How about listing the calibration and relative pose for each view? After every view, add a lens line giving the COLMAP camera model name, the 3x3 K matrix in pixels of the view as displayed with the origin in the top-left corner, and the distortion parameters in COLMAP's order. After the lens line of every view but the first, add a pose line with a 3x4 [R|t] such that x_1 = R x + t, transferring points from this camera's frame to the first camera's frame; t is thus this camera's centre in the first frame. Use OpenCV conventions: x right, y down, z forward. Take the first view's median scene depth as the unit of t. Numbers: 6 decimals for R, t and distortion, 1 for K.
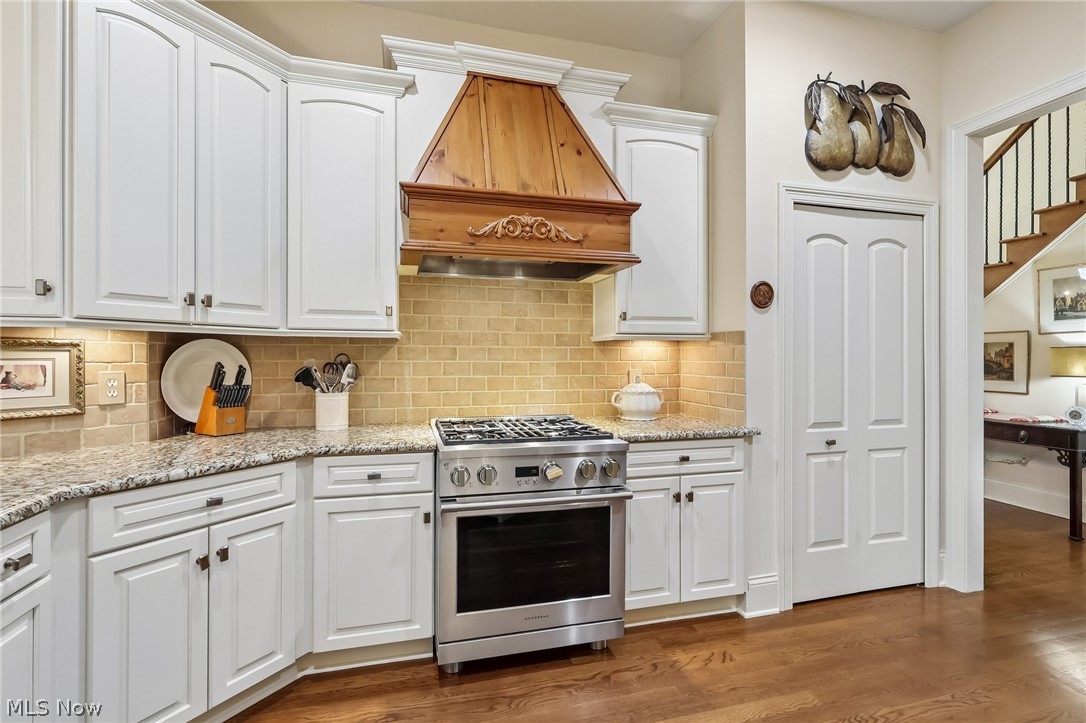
lens RADIAL K [[503.1, 0, 540.4], [0, 503.1, 357.7], [0, 0, 1]] dist [-0.000056, 0.000034]
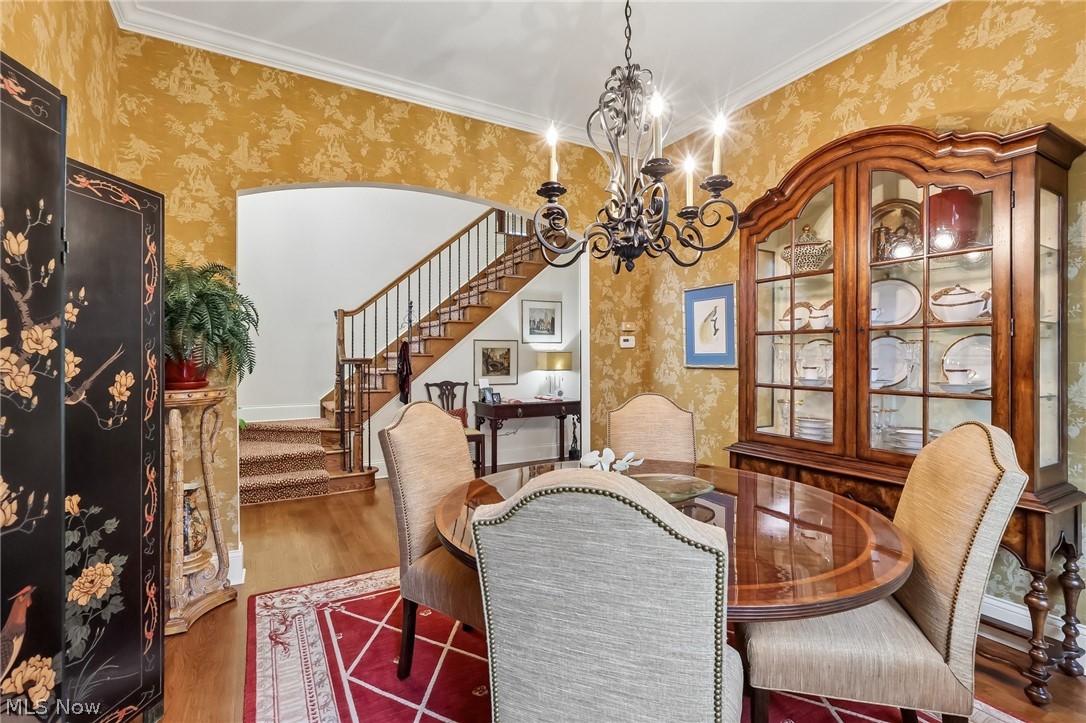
lens RADIAL K [[503.1, 0, 540.4], [0, 503.1, 357.7], [0, 0, 1]] dist [-0.000056, 0.000034]
pose [[-0.255824, -0.000677, 0.966723, -0.465496], [0.006161, 0.999978, 0.002331, -0.006337], [-0.966704, 0.006552, -0.255815, 1.319507]]
